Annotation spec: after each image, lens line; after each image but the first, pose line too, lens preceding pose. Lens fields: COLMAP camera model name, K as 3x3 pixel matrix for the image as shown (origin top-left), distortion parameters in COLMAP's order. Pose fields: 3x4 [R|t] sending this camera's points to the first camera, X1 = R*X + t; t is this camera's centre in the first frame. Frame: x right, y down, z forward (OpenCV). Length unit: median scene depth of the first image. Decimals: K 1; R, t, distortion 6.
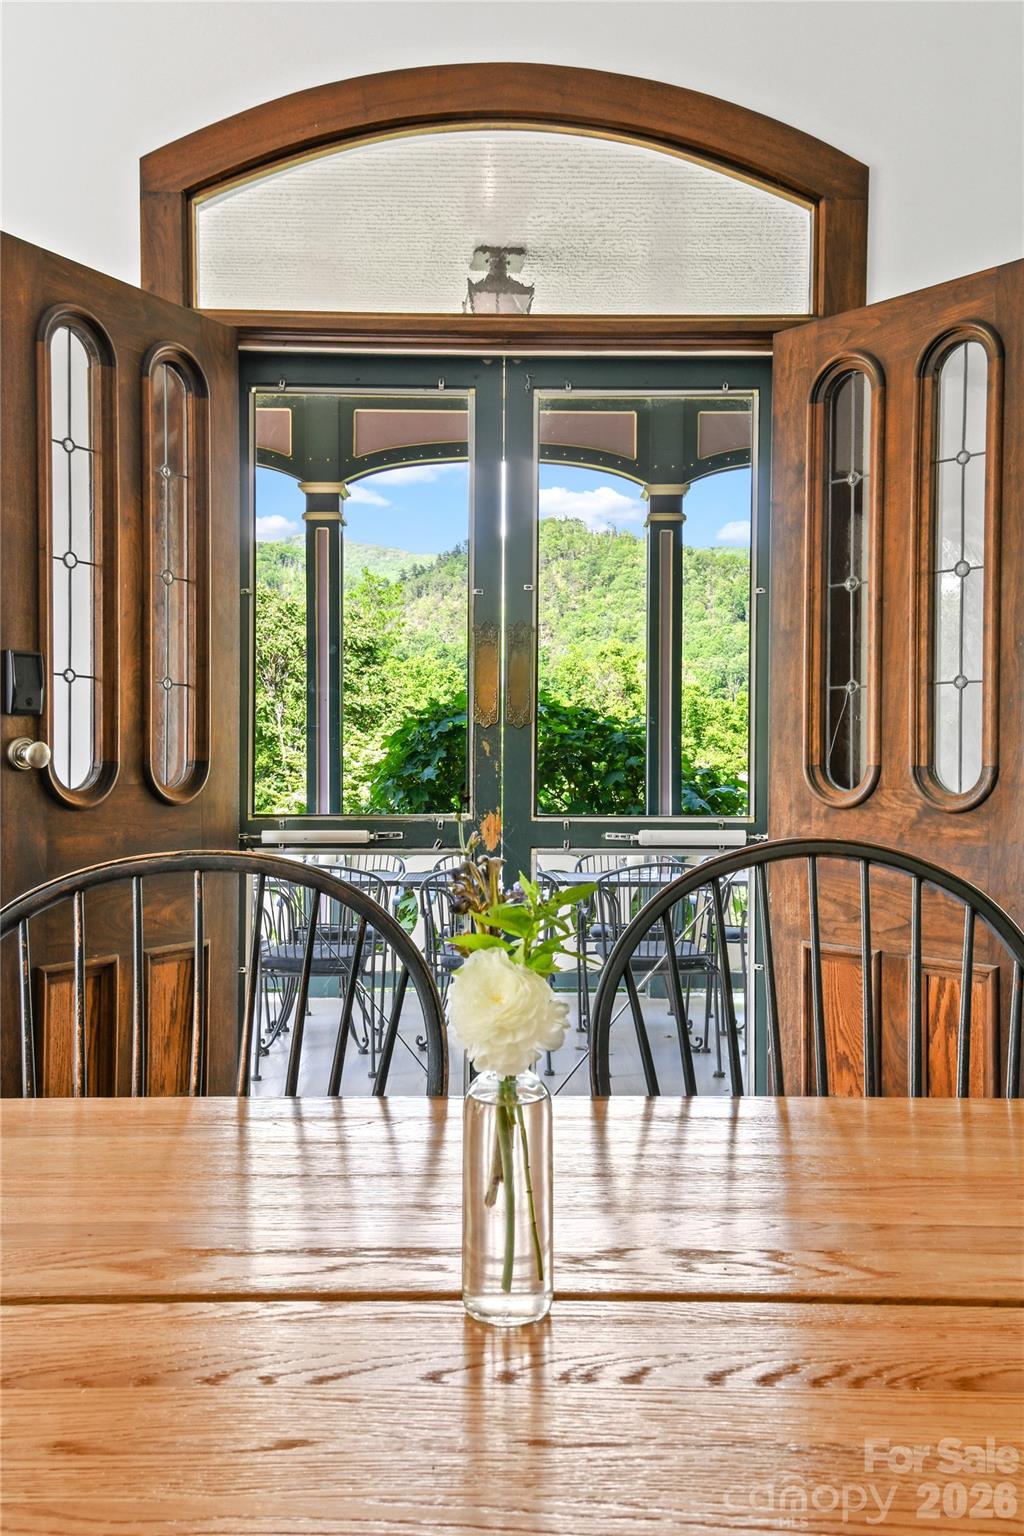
lens RADIAL K [[1300.8, 0, 512.0], [0, 1300.8, 768.0], [0, 0, 1]] dist [0.090108, 0.001372]
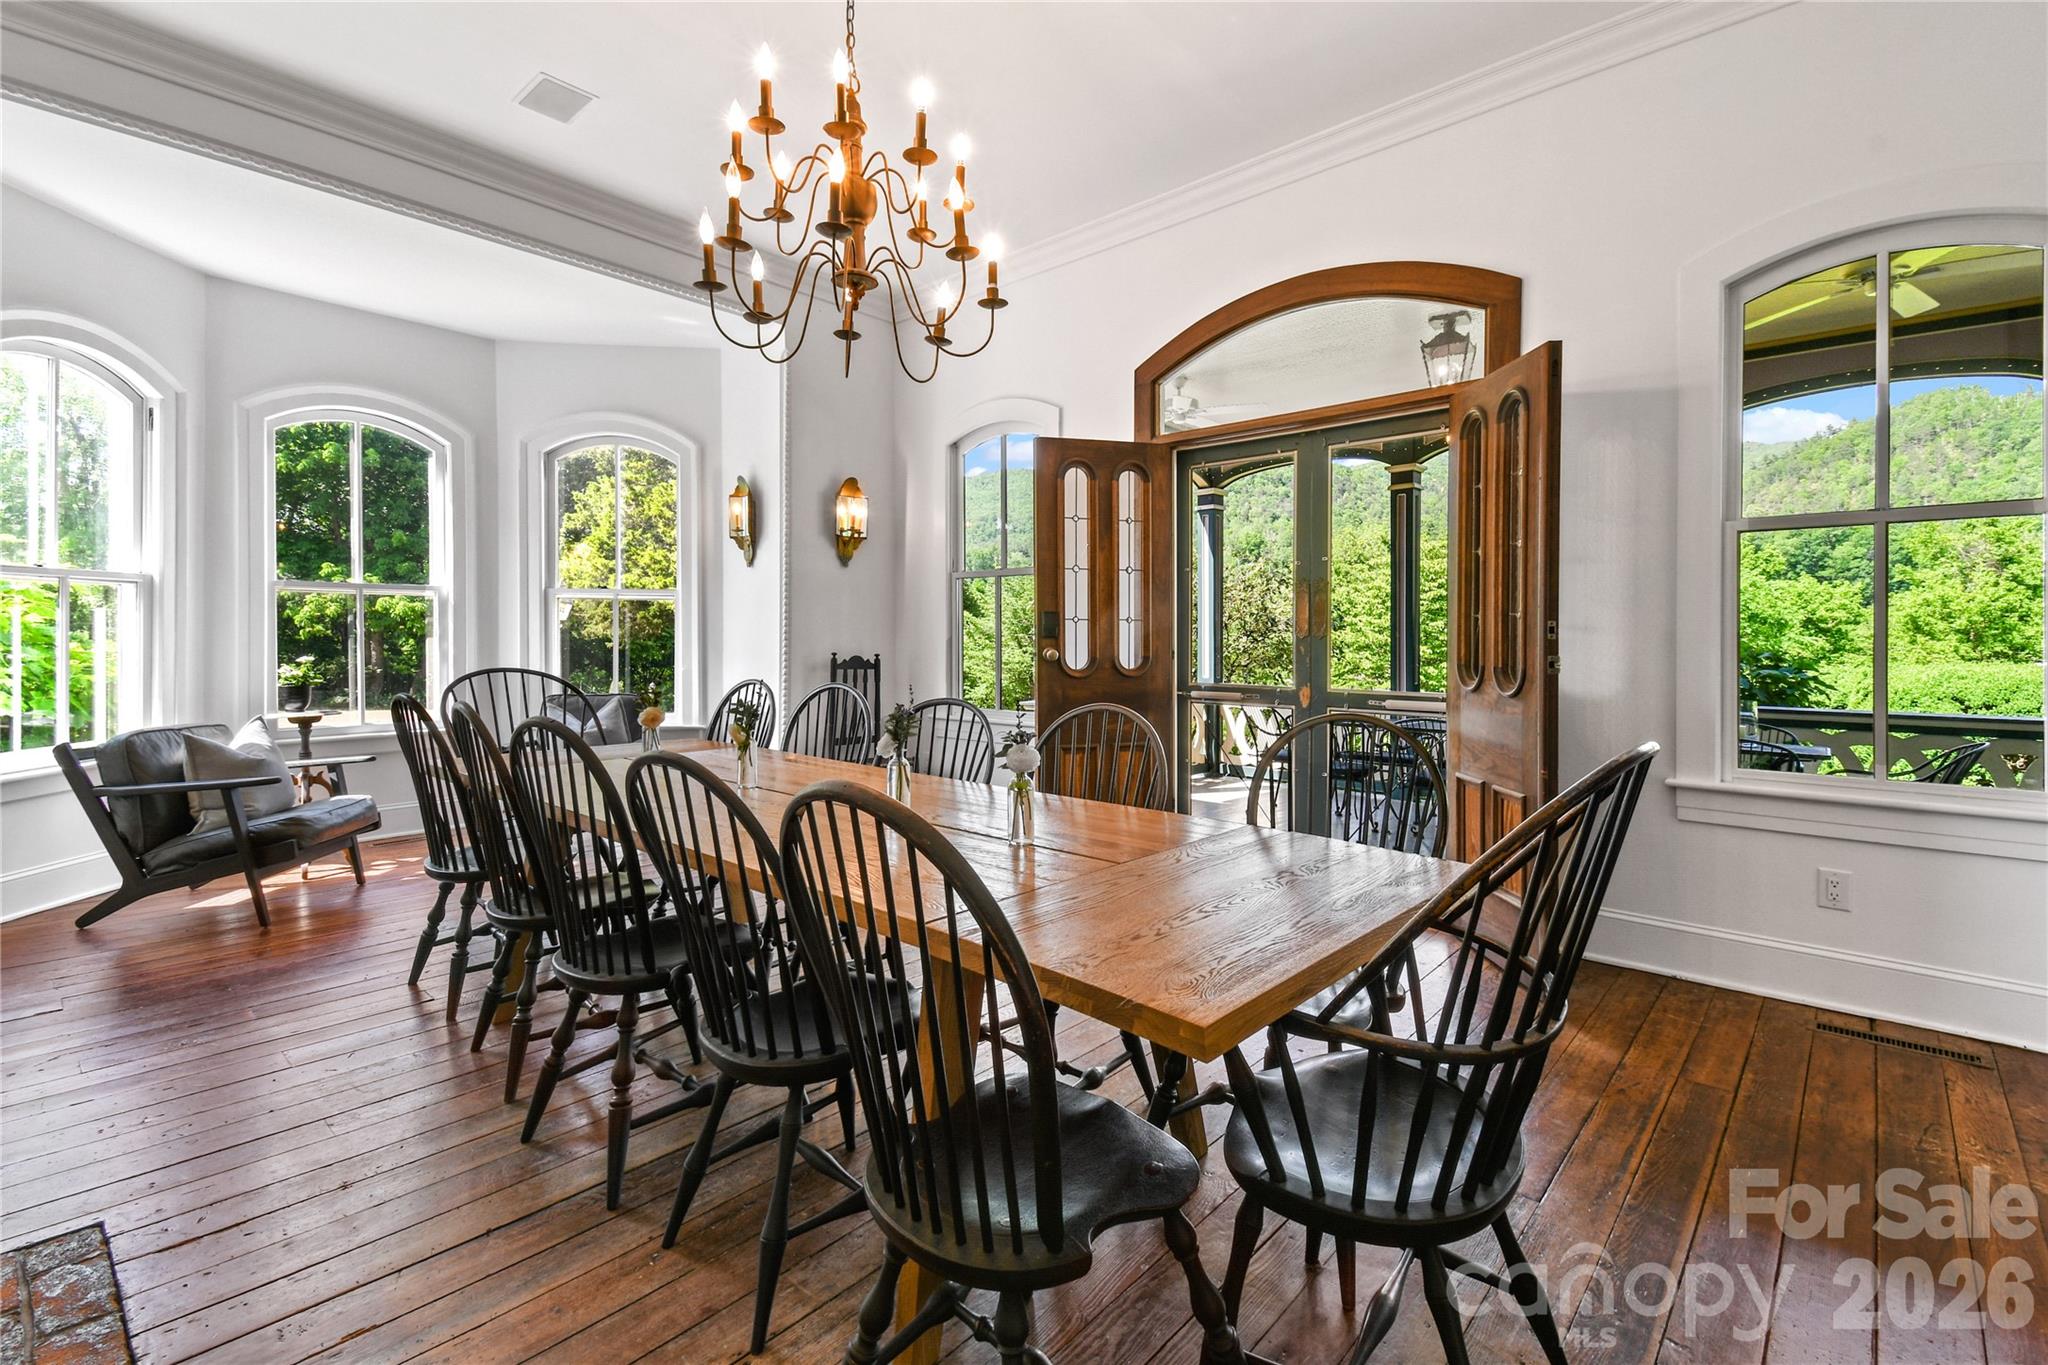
lens RADIAL K [[906.3, 0, 1036.4], [0, 906.3, 676.8], [0, 0, 1]] dist [0.021738, -0.000243]
pose [[0.744307, 0.026855, -0.667298, 0.569513], [-0.000059, 0.999194, 0.040146, -0.029187], [0.667838, -0.029842, 0.743708, -0.185199]]
